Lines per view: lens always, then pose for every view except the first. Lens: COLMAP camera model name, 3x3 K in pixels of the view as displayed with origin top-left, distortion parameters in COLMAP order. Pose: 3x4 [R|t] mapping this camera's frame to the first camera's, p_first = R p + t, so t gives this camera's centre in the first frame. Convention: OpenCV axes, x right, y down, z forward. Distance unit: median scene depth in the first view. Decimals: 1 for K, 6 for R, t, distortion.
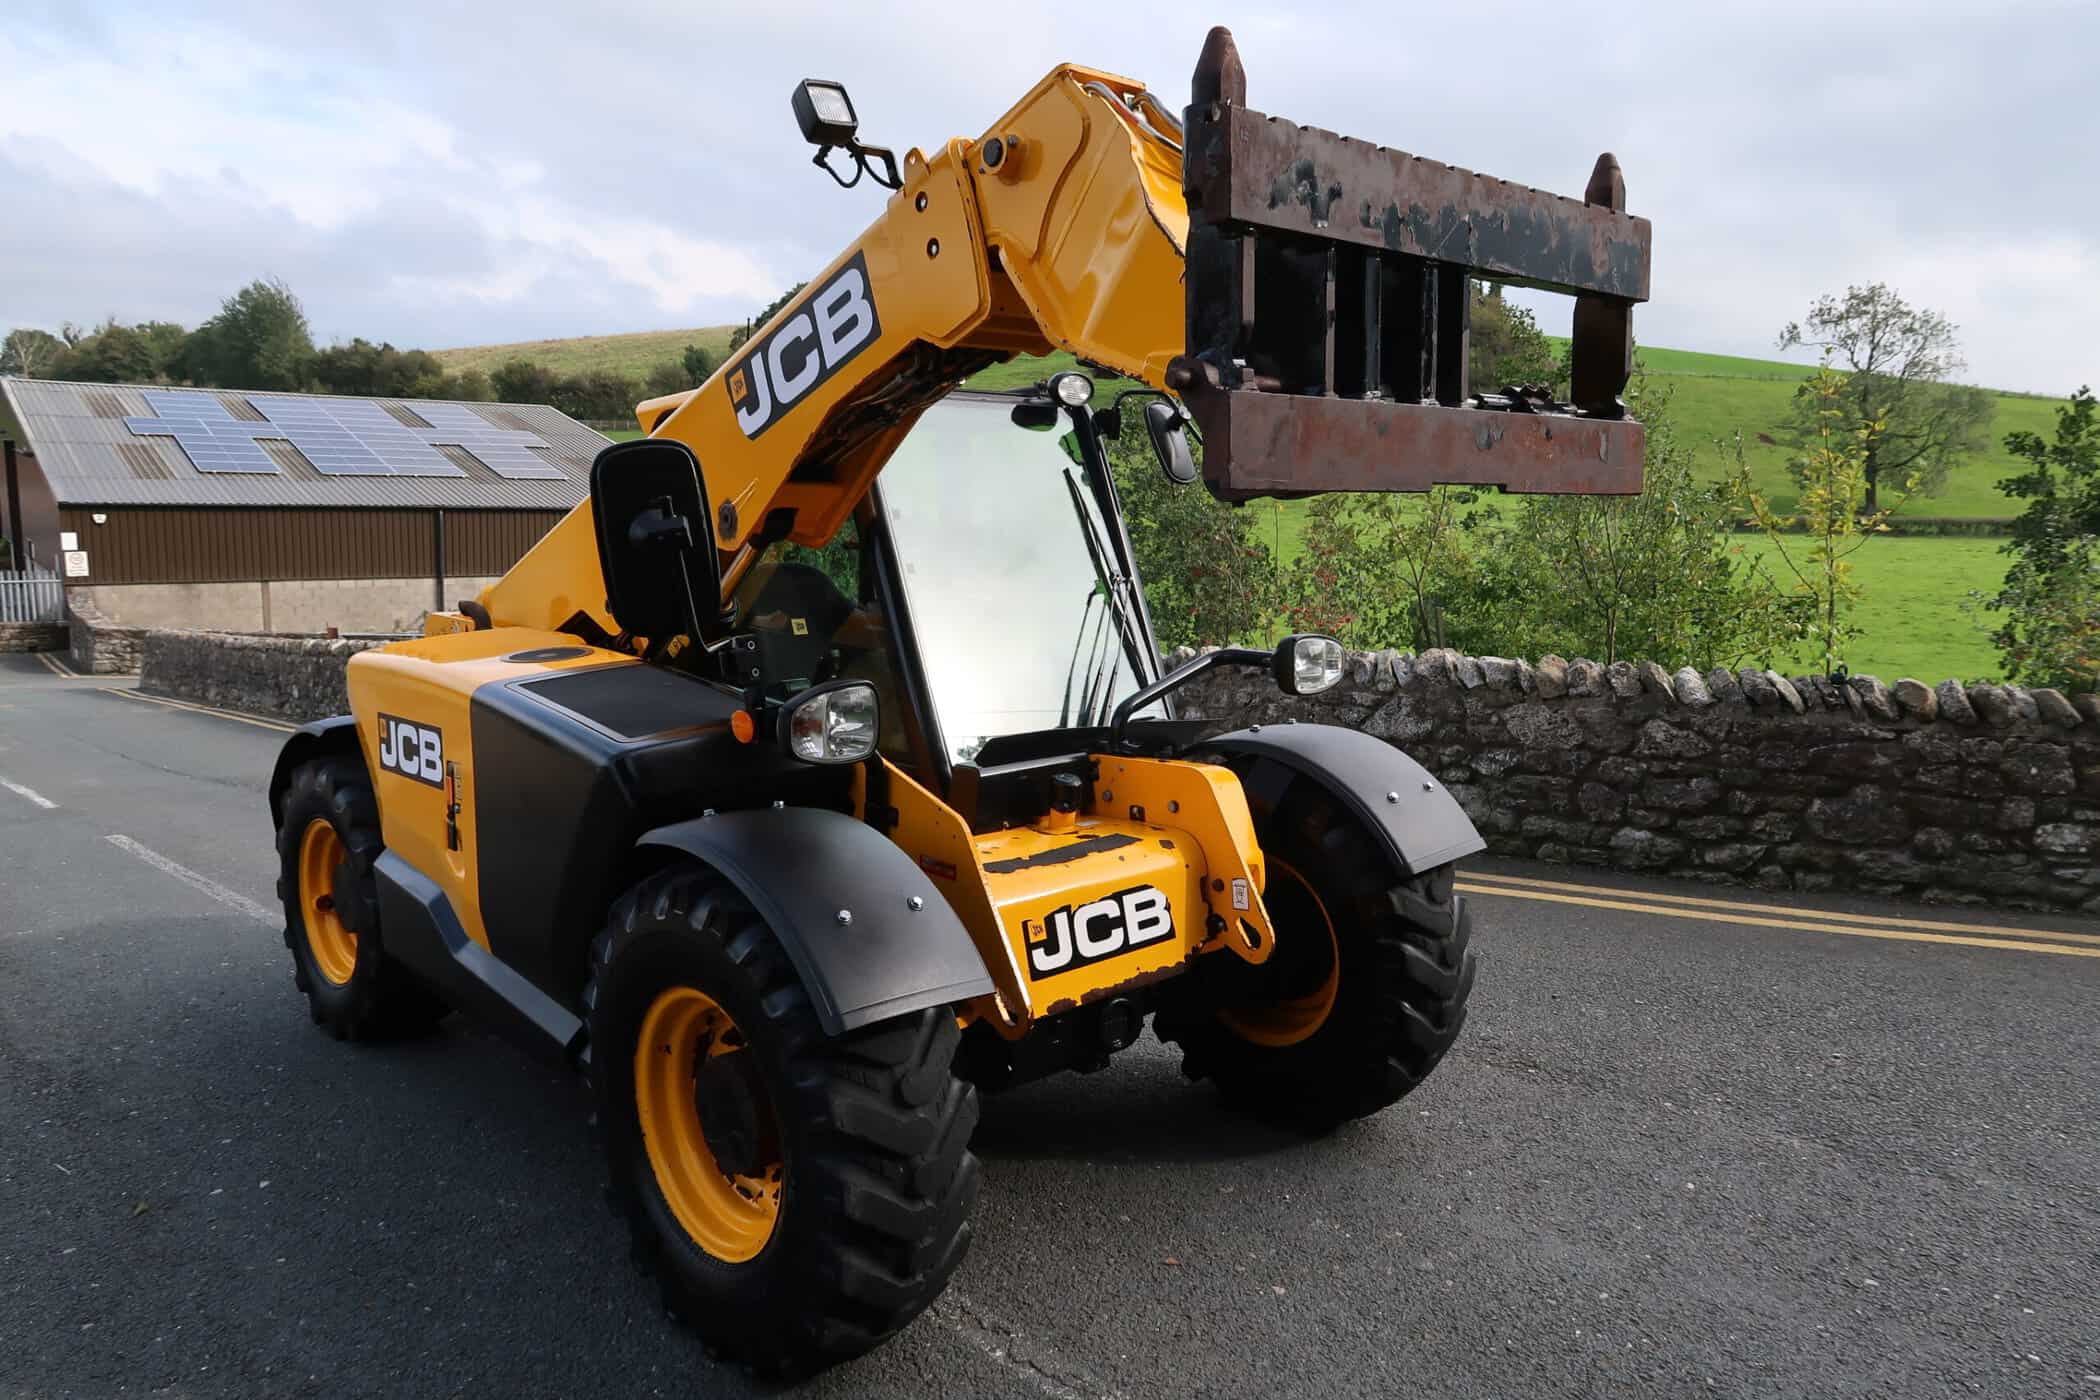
lens RADIAL K [[1463.1, 0, 1065.4], [0, 1463.1, 698.7], [0, 0, 1]] dist [-0.021579, 0.003013]
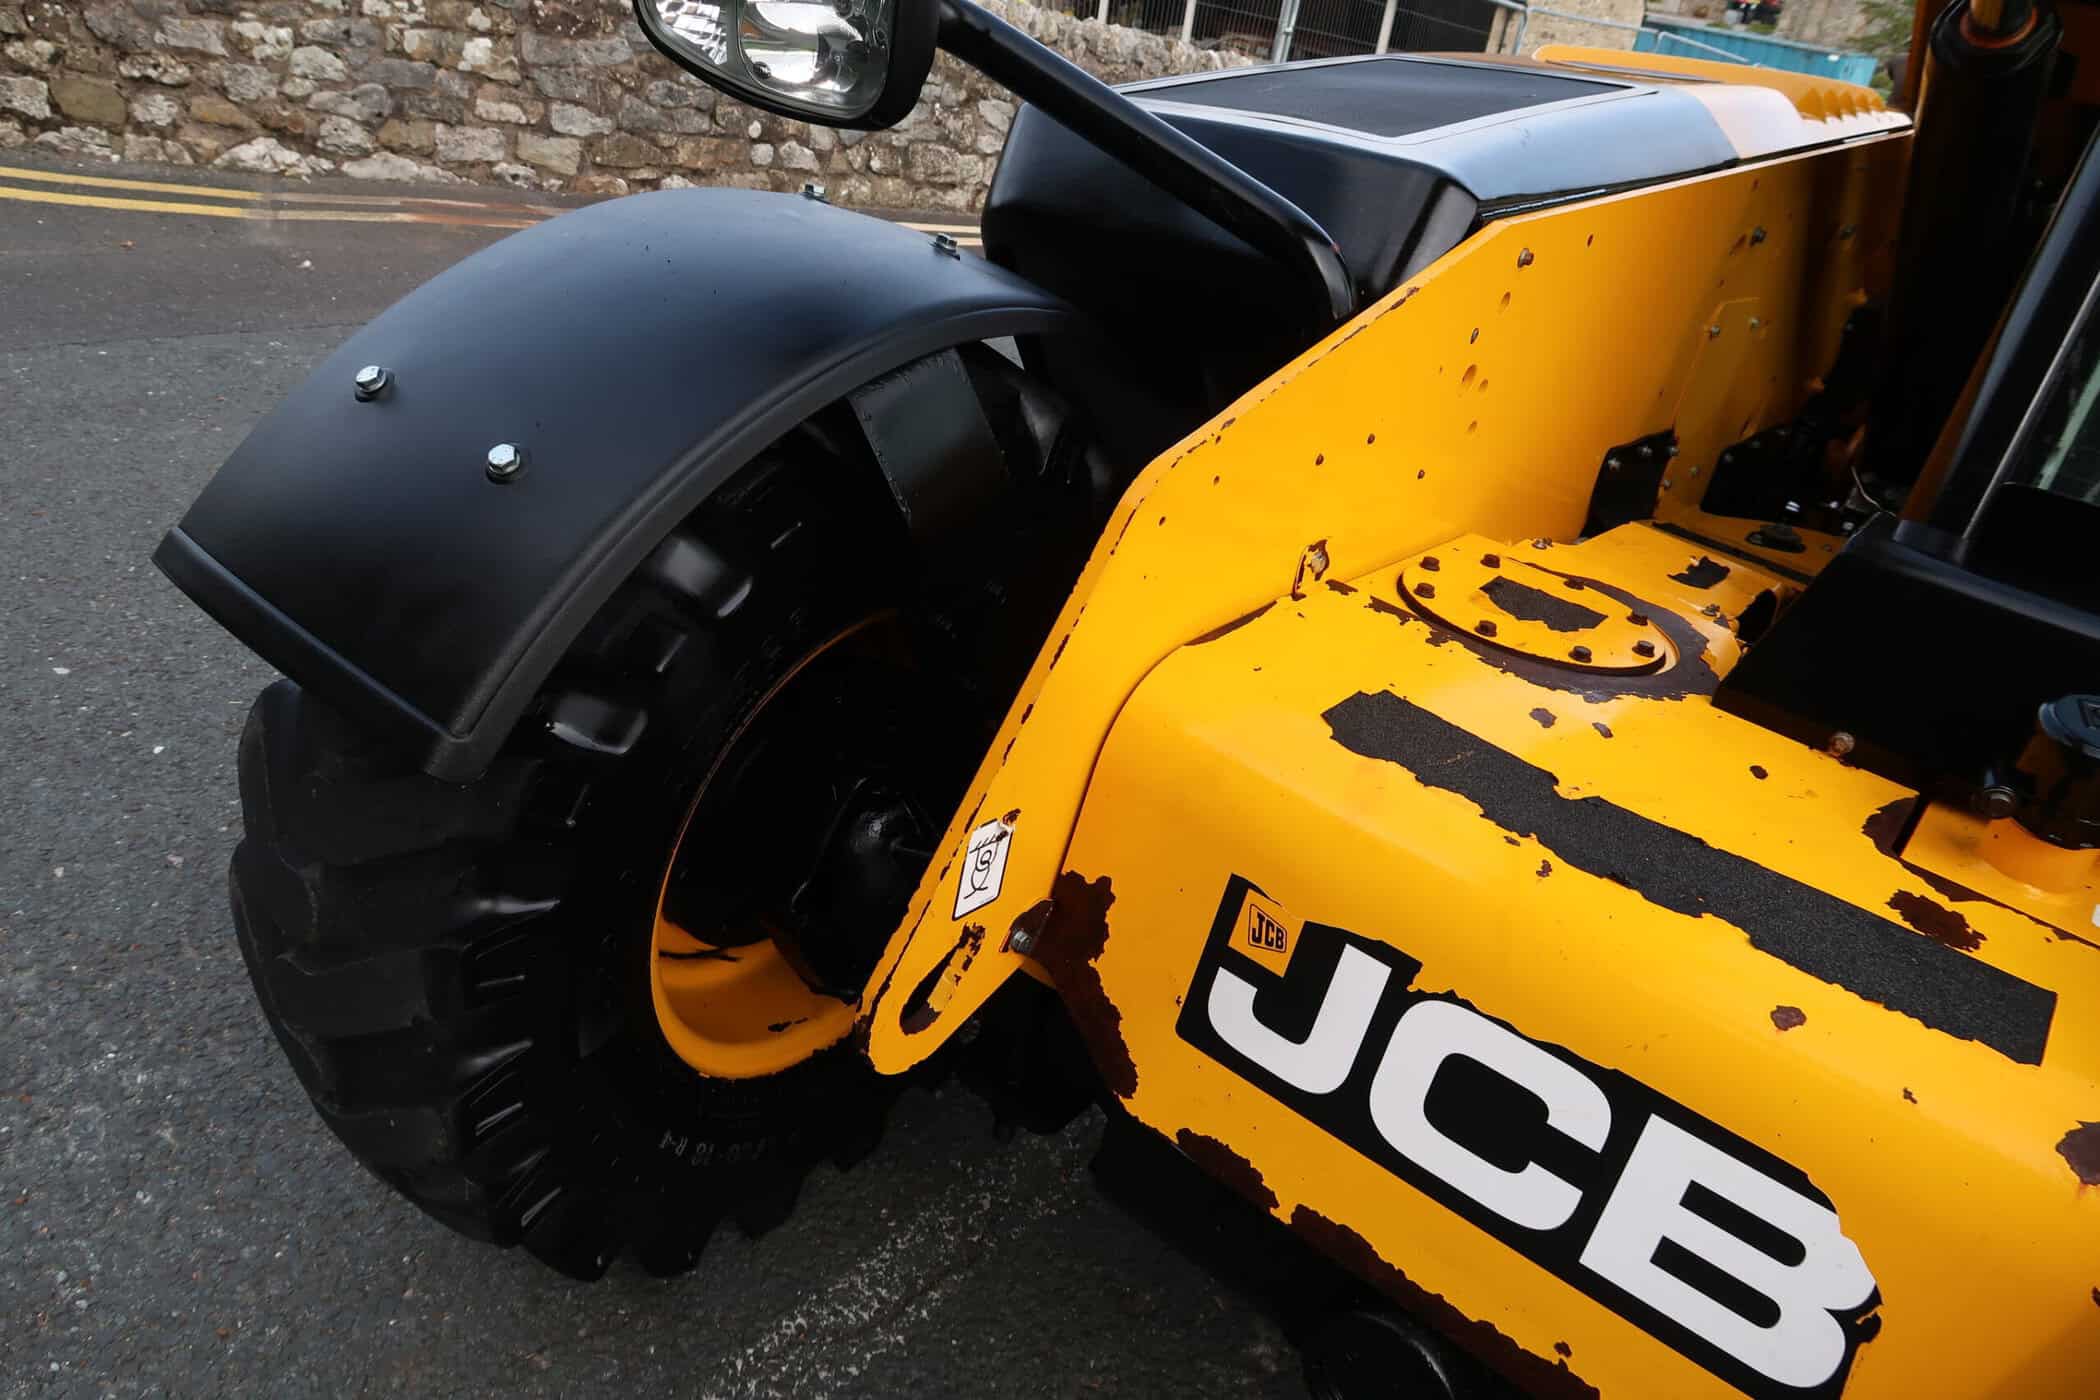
lens RADIAL K [[1444.6, 0, 1042.3], [0, 1444.6, 705.1], [0, 0, 1]] dist [-0.016175, 0.005045]
pose [[0.146906, 0.499296, -0.853886, 0.175561], [-0.282434, 0.848488, 0.447549, -0.007943], [0.947972, 0.175419, 0.265666, 0.701881]]
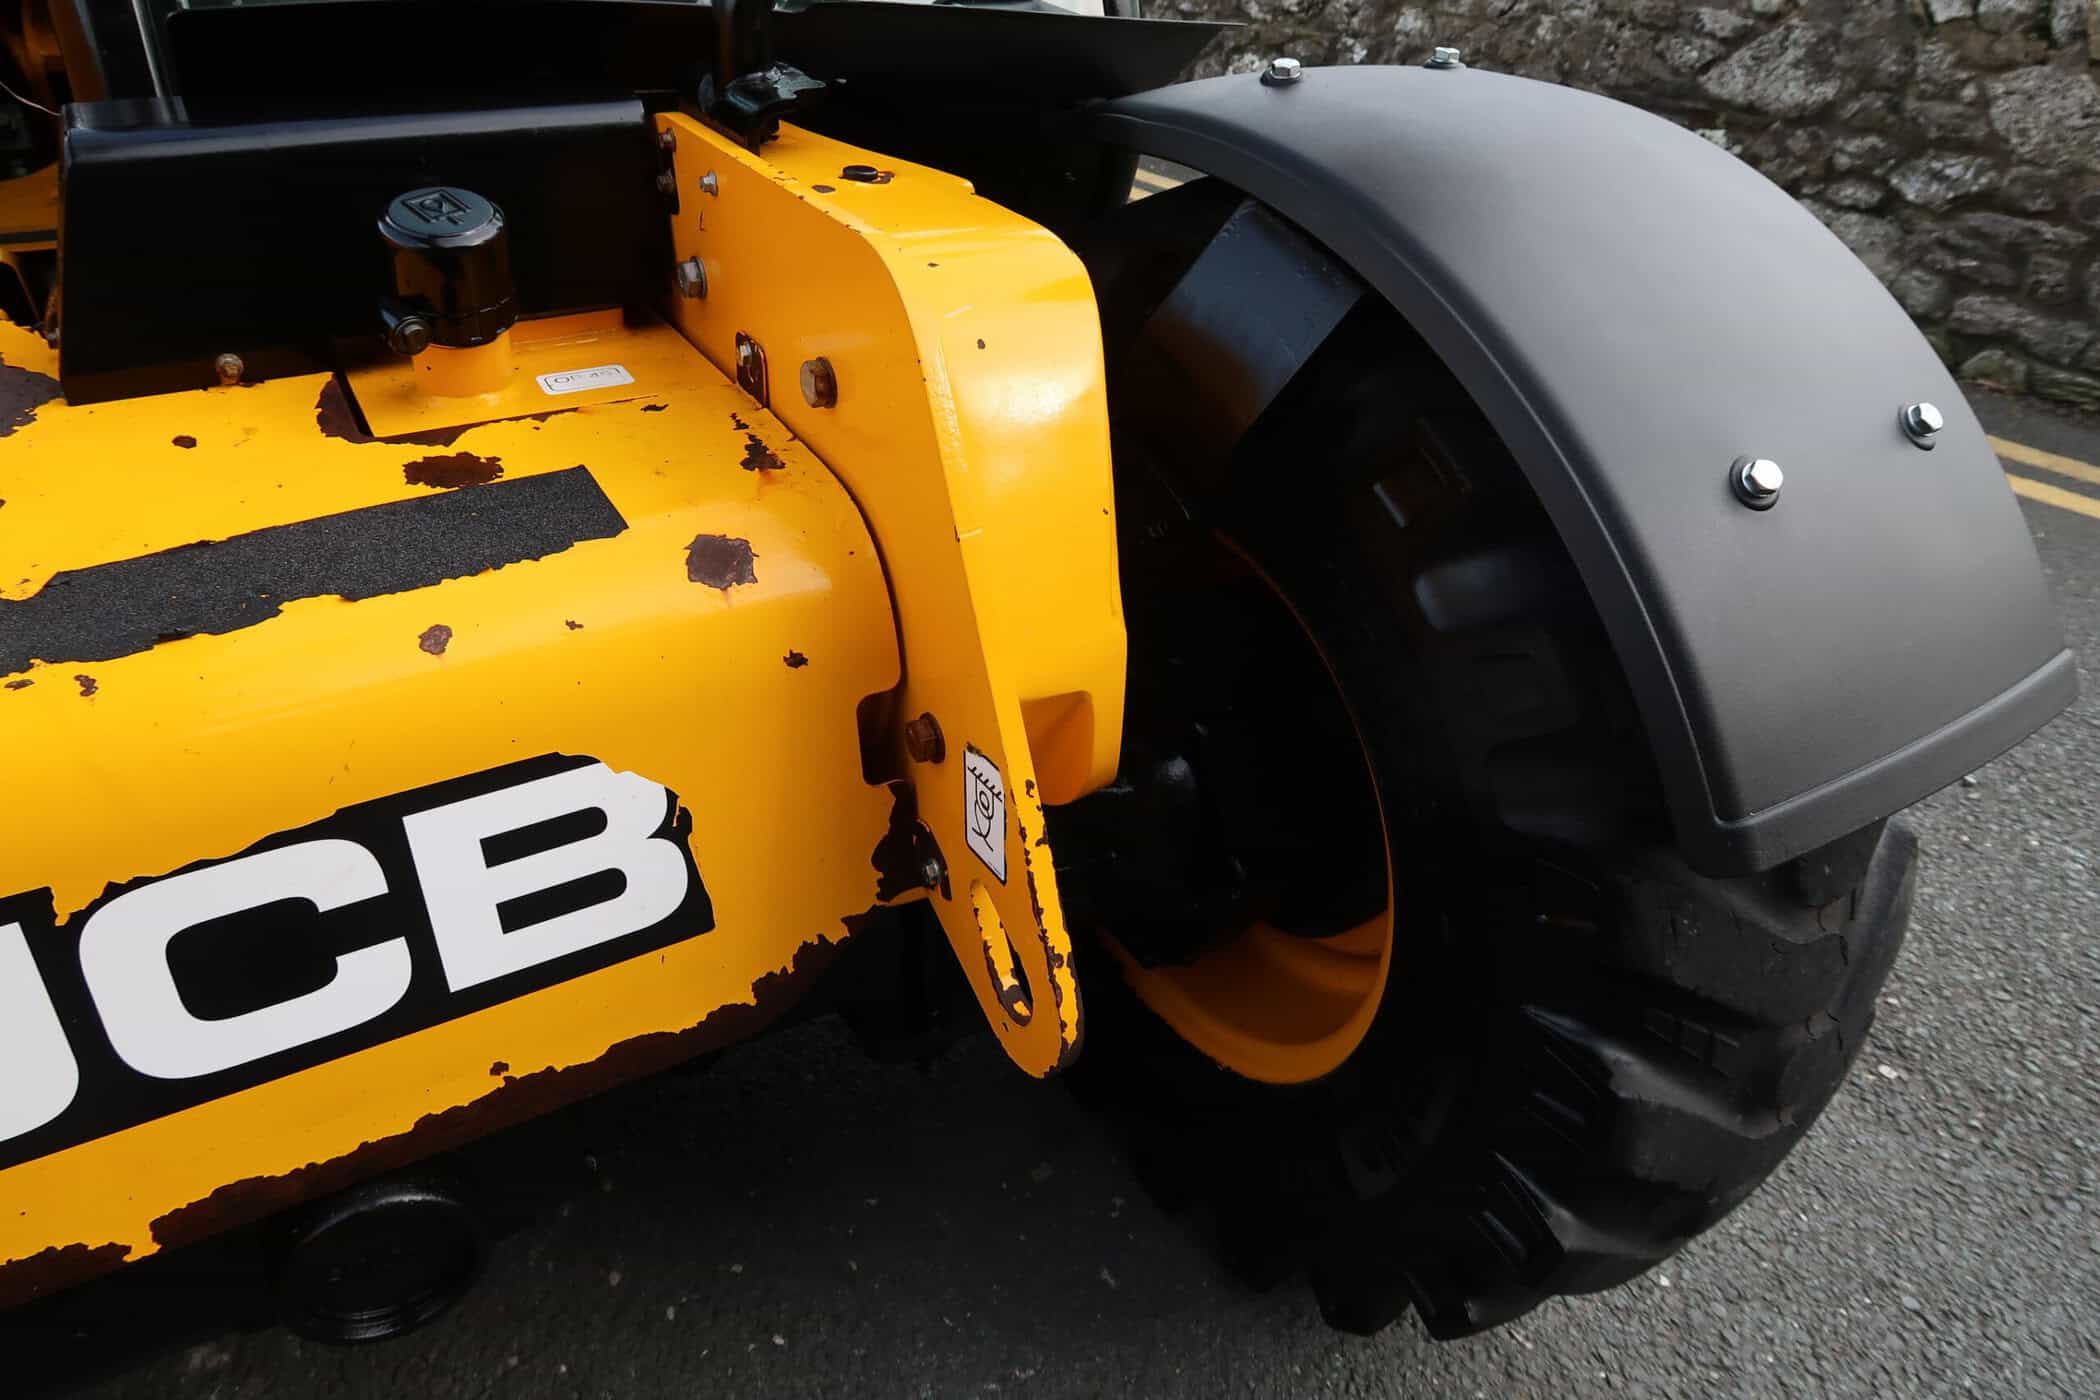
lens RADIAL K [[1447.1, 0, 1045.6], [0, 1447.1, 709.0], [0, 0, 1]] dist [-0.023437, 0.006408]
pose [[0.976772, 0.166186, -0.135271, 0.141920], [-0.087208, 0.884937, 0.457472, 0.007183], [0.195732, -0.435049, 0.878875, 0.711603]]
